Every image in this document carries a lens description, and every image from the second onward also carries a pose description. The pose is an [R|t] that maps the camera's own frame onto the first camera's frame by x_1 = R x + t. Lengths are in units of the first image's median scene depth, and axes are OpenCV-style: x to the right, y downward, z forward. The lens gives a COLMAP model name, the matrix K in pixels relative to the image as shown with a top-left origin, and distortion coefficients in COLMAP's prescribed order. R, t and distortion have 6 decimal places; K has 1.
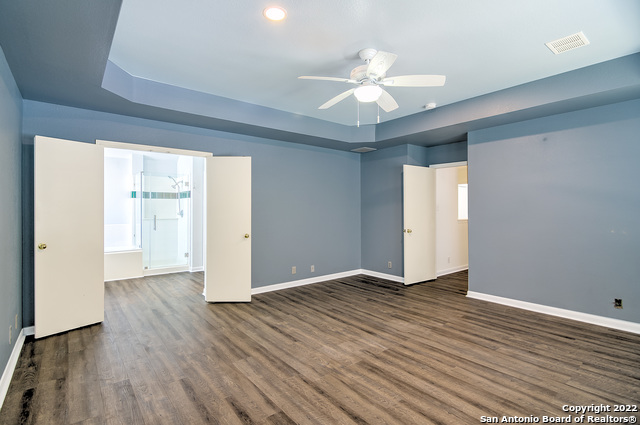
lens RADIAL K [[321.7, 0, 325.8], [0, 321.7, 209.9], [0, 0, 1]] dist [0.002217, -0.010439]
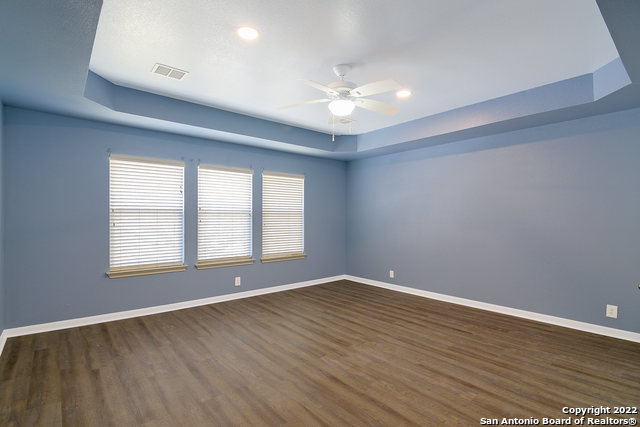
lens RADIAL K [[321.7, 0, 313.8], [0, 321.7, 215.7], [0, 0, 1]] dist [0.002217, -0.010439]
pose [[-0.999774, 0.000093, 0.021241, 0.184145], [0.000082, 1.000000, -0.000517, -0.004705], [-0.021241, -0.000516, -0.999774, 1.908522]]
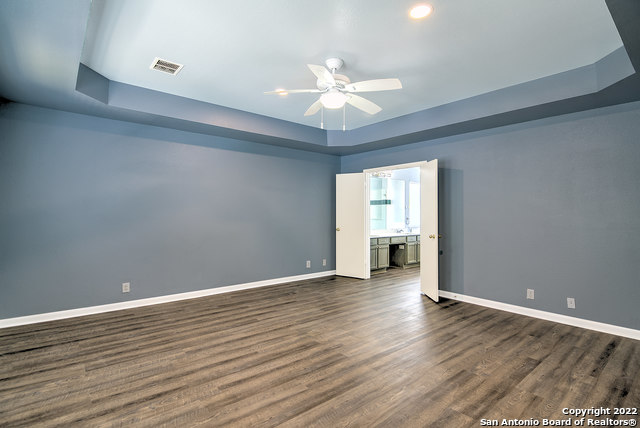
lens RADIAL K [[321.7, 0, 318.5], [0, 321.7, 211.6], [0, 0, 1]] dist [0.002217, -0.010439]
pose [[-0.004000, 0.003063, -0.999987, 1.097783], [-0.010715, 0.999938, 0.003105, 0.000197], [0.999935, 0.010727, -0.003967, 0.875552]]
